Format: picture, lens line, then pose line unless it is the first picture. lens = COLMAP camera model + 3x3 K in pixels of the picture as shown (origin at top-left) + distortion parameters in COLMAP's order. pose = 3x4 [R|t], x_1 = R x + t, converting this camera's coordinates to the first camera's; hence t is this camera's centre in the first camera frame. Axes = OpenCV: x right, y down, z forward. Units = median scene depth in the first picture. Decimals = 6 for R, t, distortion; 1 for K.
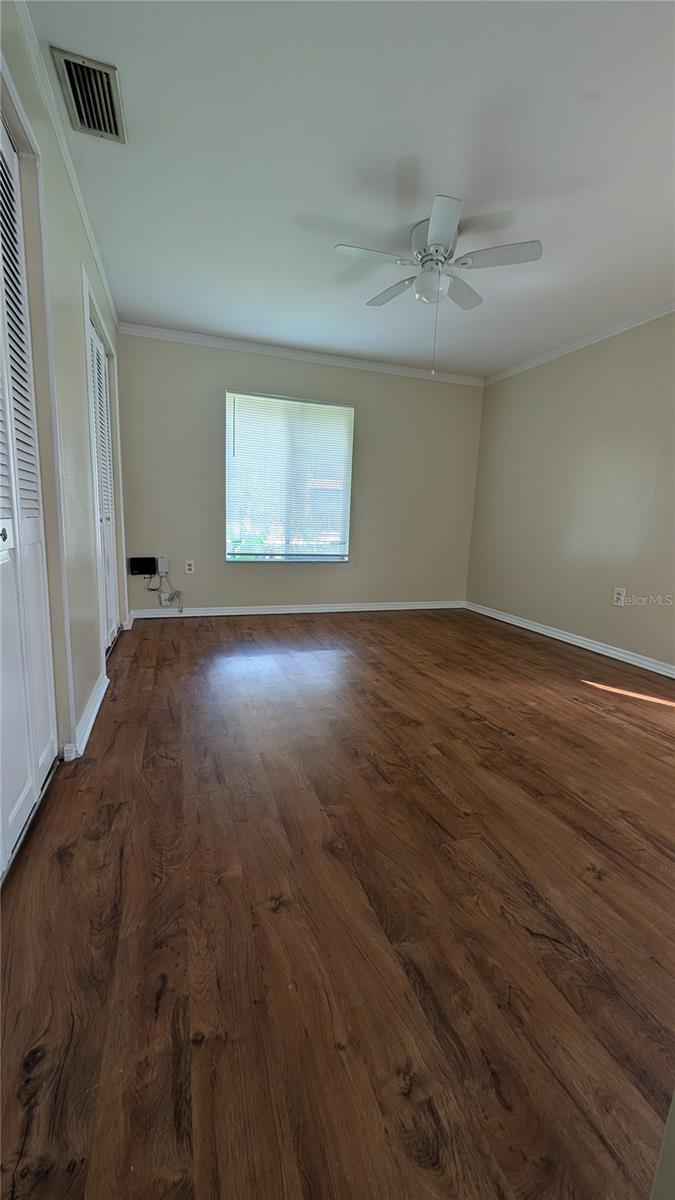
lens RADIAL K [[455.2, 0, 334.3], [0, 455.2, 597.2], [0, 0, 1]] dist [-0.000535, 0.000176]
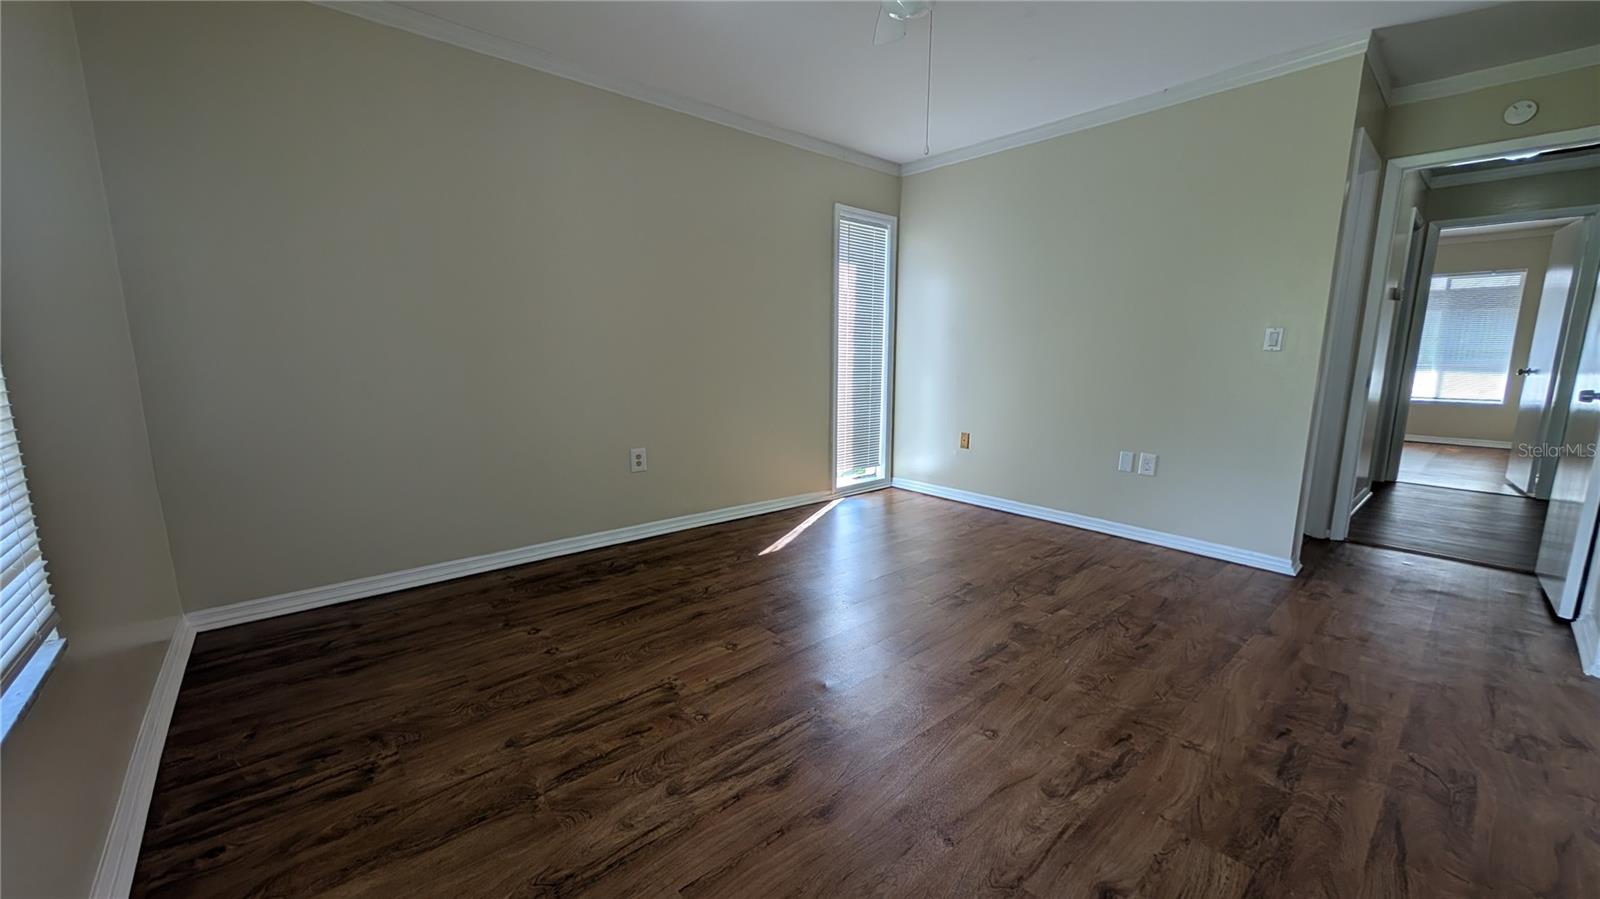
lens RADIAL K [[609.2, 0, 796.5], [0, 609.2, 455.8], [0, 0, 1]] dist [0.000933, 0.000225]
pose [[-0.377903, -0.194983, 0.905081, -0.733991], [0.141322, 0.953969, 0.264522, -0.441967], [-0.914996, 0.227872, -0.332952, 2.022037]]
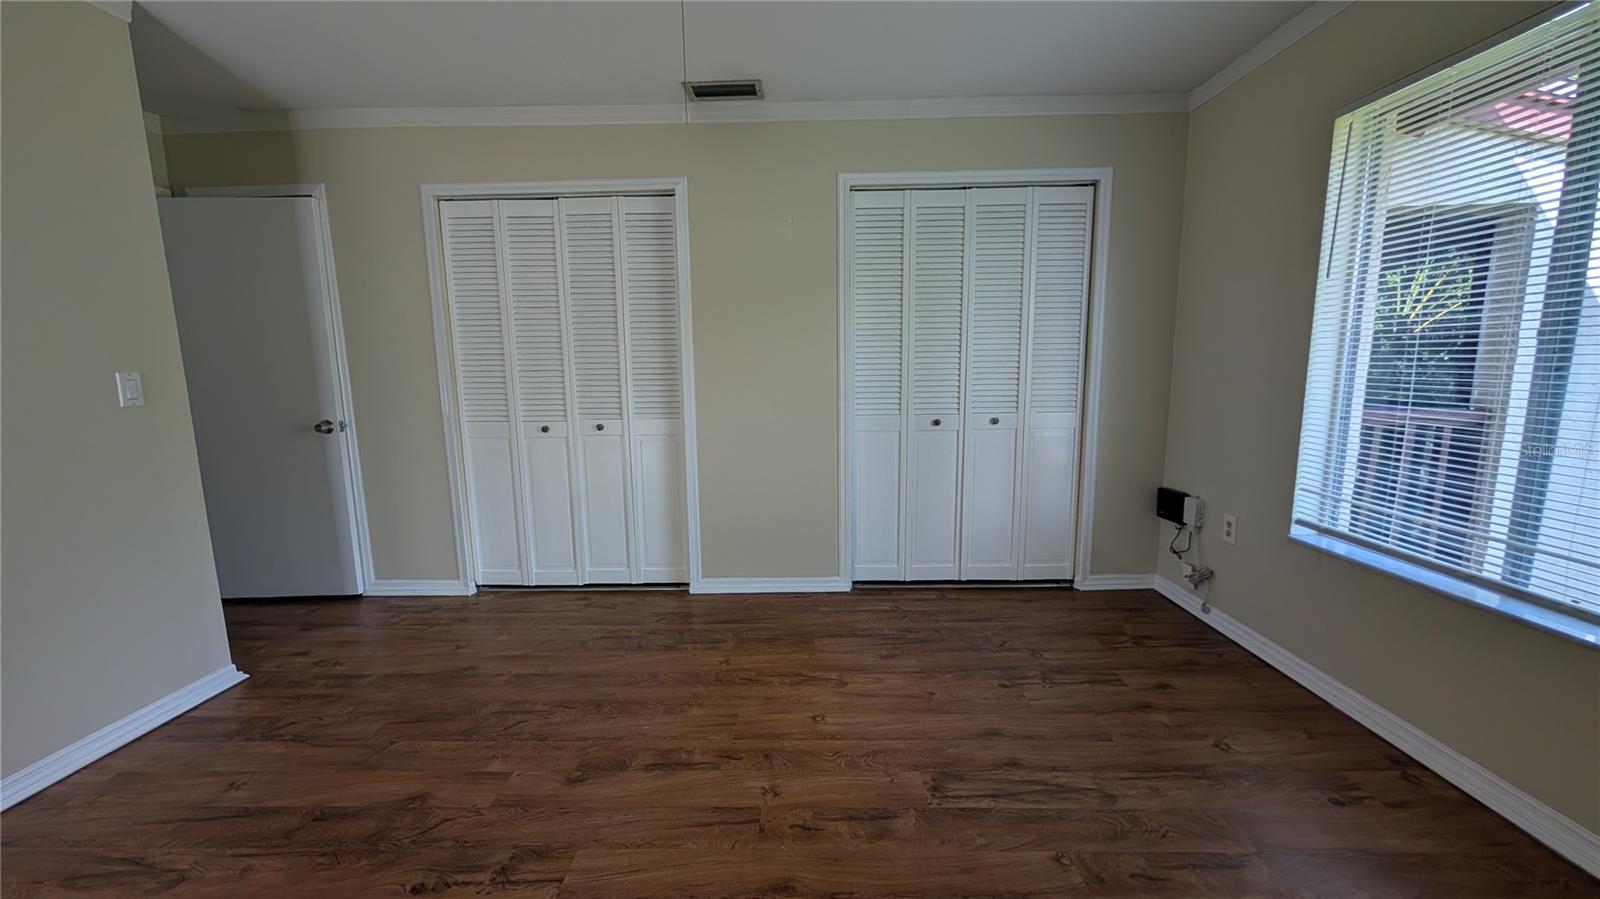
lens RADIAL K [[606.9, 0, 798.8], [0, 606.9, 452.8], [0, 0, 1]] dist [-0.000535, 0.000176]
pose [[-0.340147, 0.100417, -0.934995, 0.958705], [-0.163000, 0.972936, 0.163790, -0.396272], [0.926138, 0.208117, -0.314573, 1.746555]]
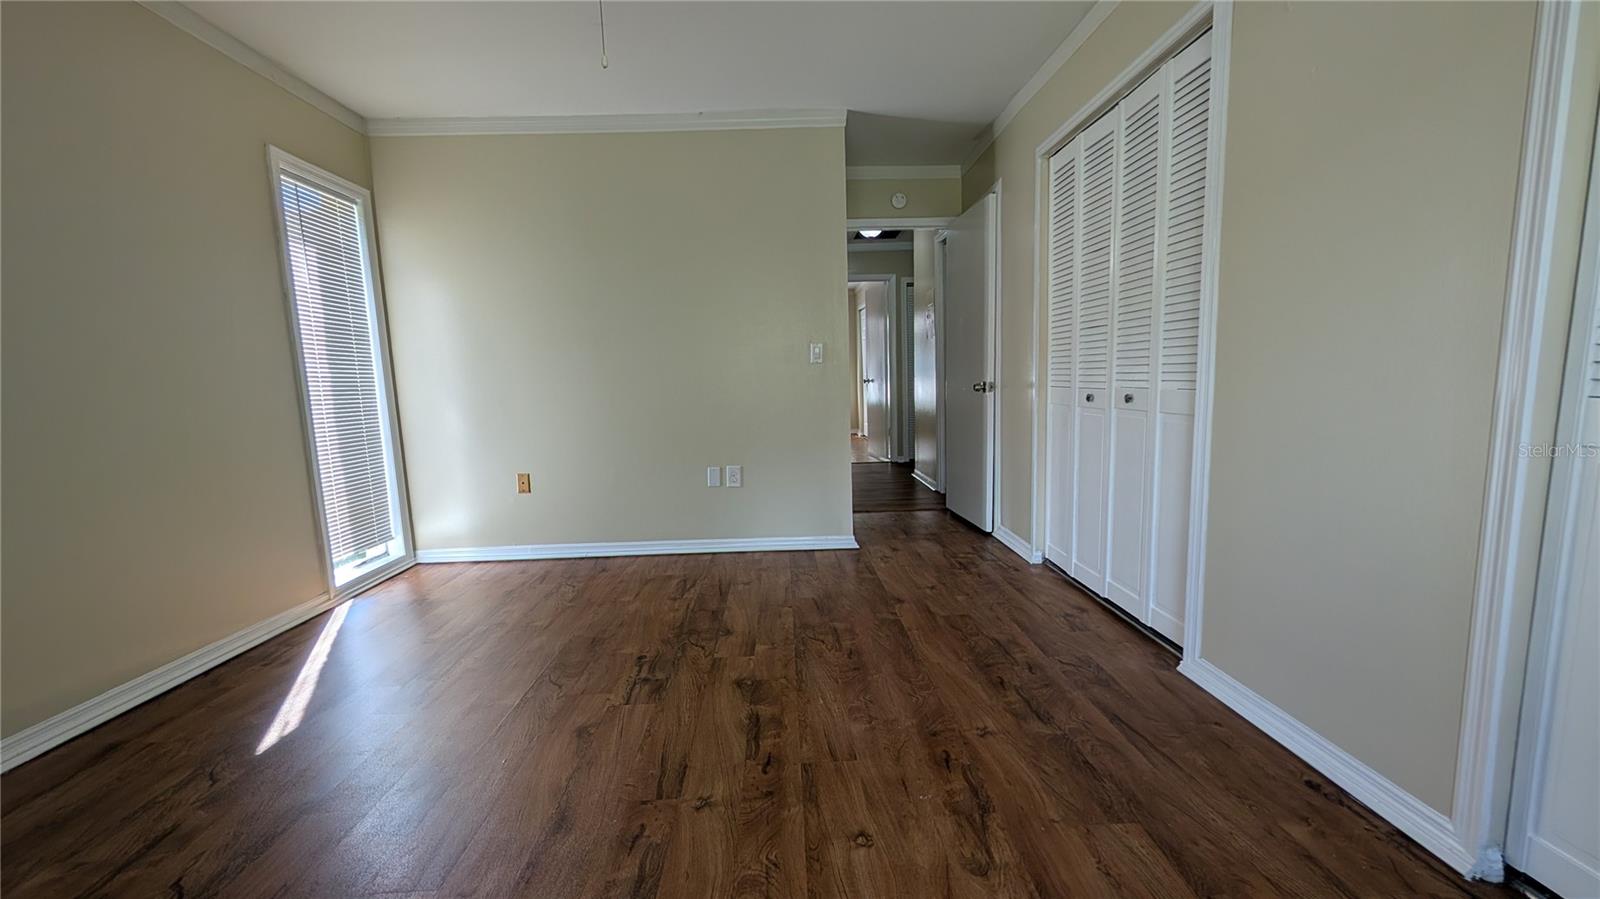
lens RADIAL K [[606.9, 0, 798.8], [0, 606.9, 452.8], [0, 0, 1]] dist [-0.000535, 0.000176]
pose [[-0.956433, -0.044158, 0.288592, -0.185977], [0.045597, 0.953772, 0.297051, -0.395193], [-0.288368, 0.297268, -0.910206, 2.073620]]
